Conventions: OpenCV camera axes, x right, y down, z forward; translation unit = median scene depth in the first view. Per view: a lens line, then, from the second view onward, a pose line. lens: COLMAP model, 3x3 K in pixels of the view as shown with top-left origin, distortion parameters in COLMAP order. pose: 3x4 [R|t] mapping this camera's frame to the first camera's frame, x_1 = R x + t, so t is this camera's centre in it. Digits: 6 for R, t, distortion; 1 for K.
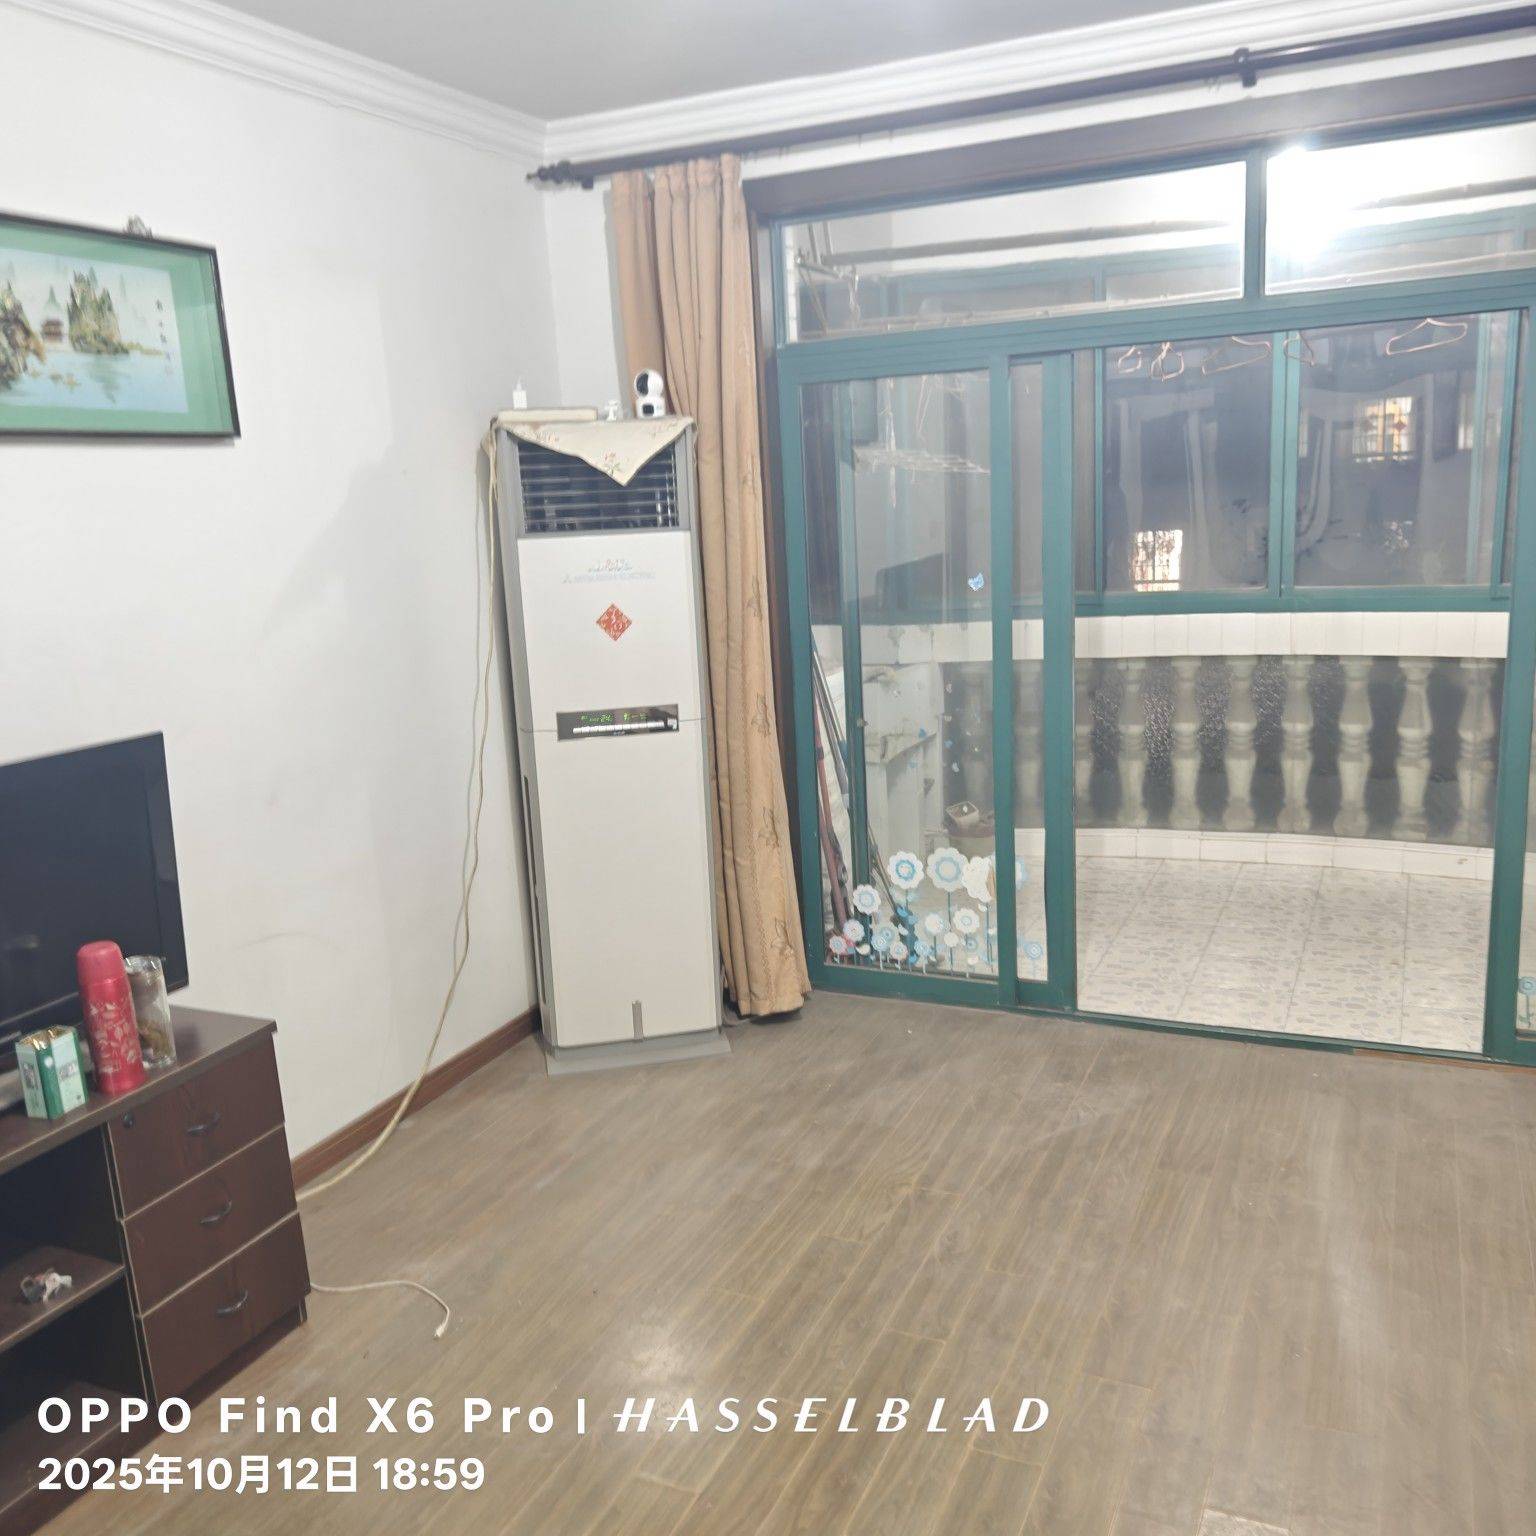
lens RADIAL K [[1465.2, 0, 693.4], [0, 1465.2, 847.3], [0, 0, 1]] dist [0.082556, -0.199415]
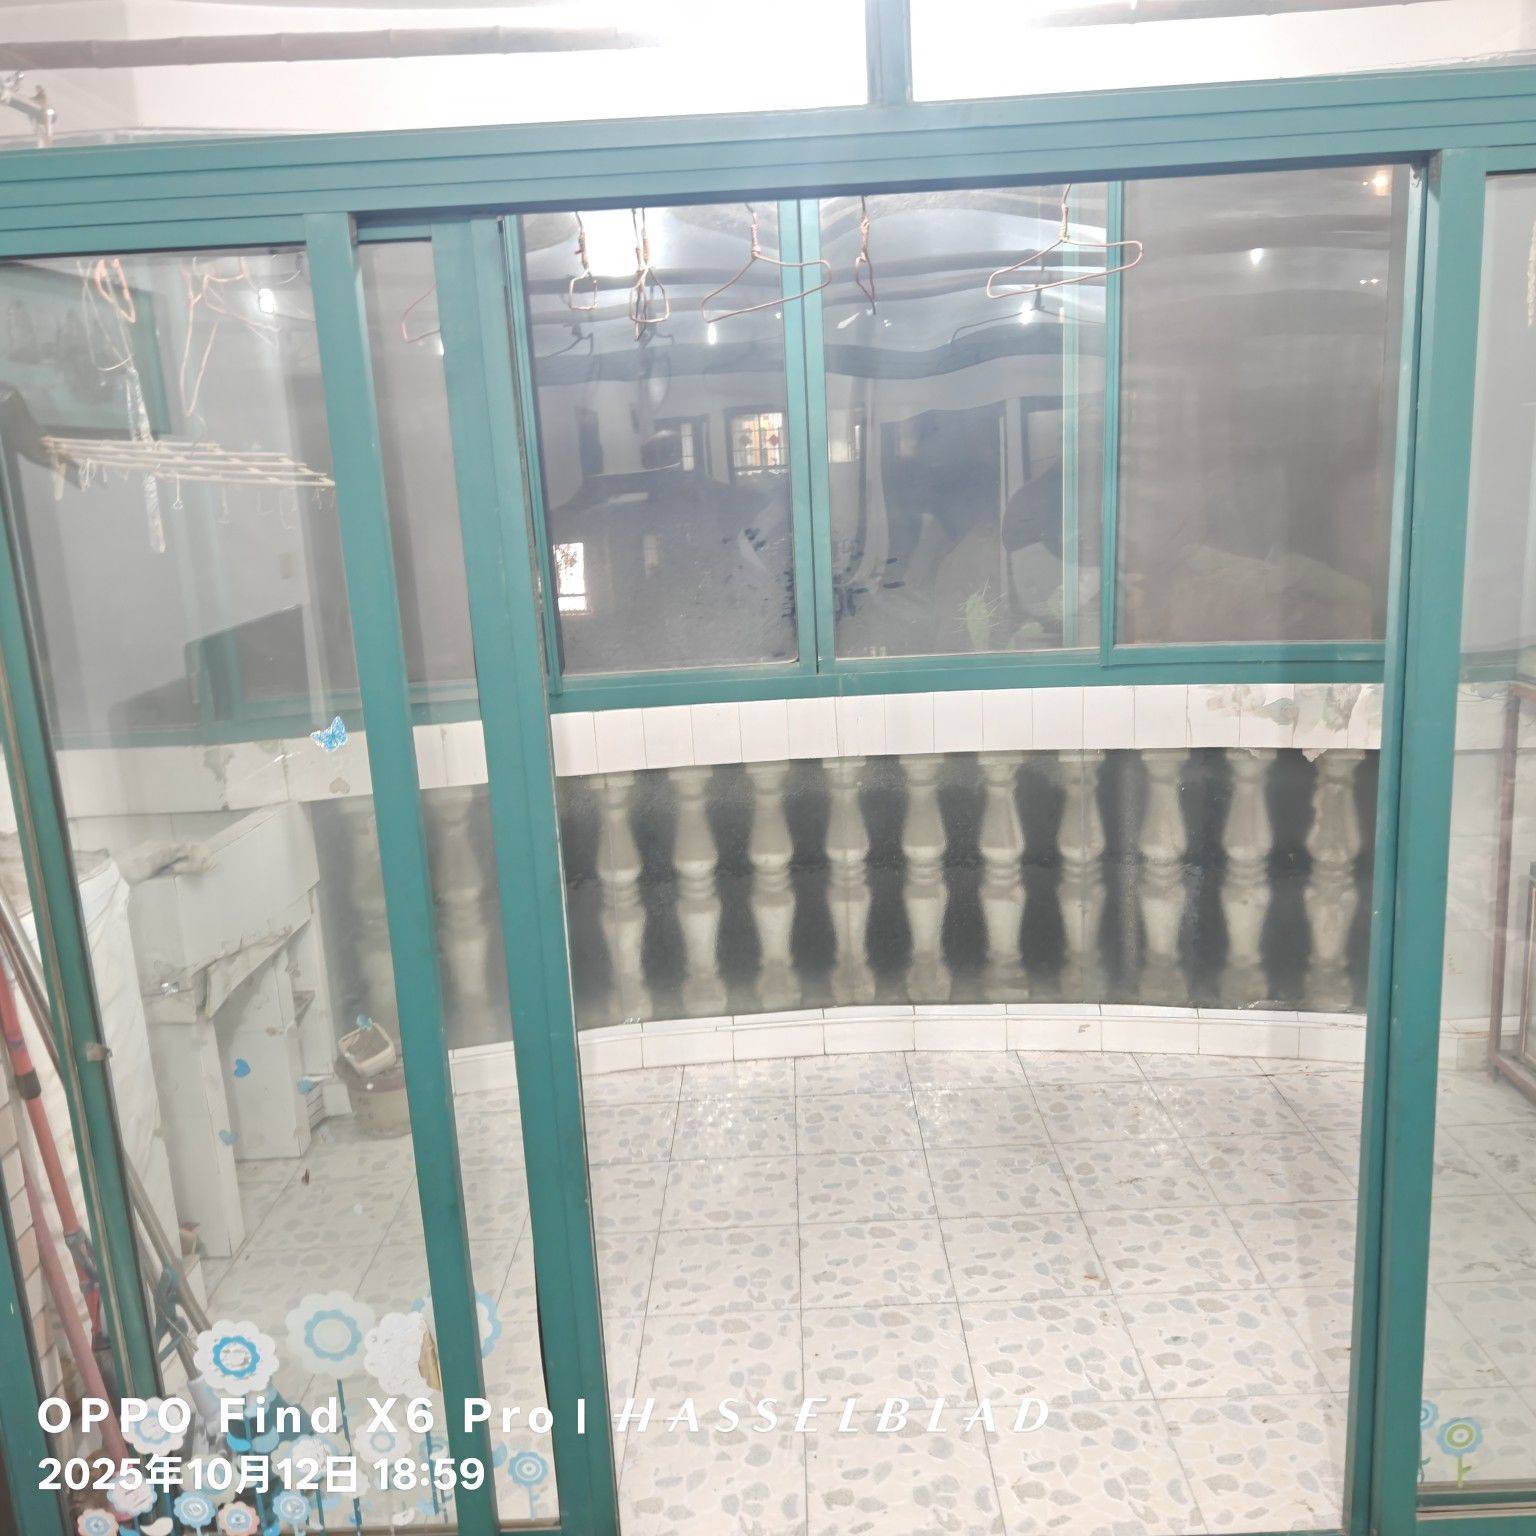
lens RADIAL K [[1402.8, 0, 760.8], [0, 1402.8, 767.8], [0, 0, 1]] dist [0.011457, -0.003126]
pose [[0.899912, -0.081429, 0.428400, 0.096898], [0.101841, 0.994489, -0.024901, -0.111344], [-0.424012, 0.066037, 0.903246, 0.431346]]
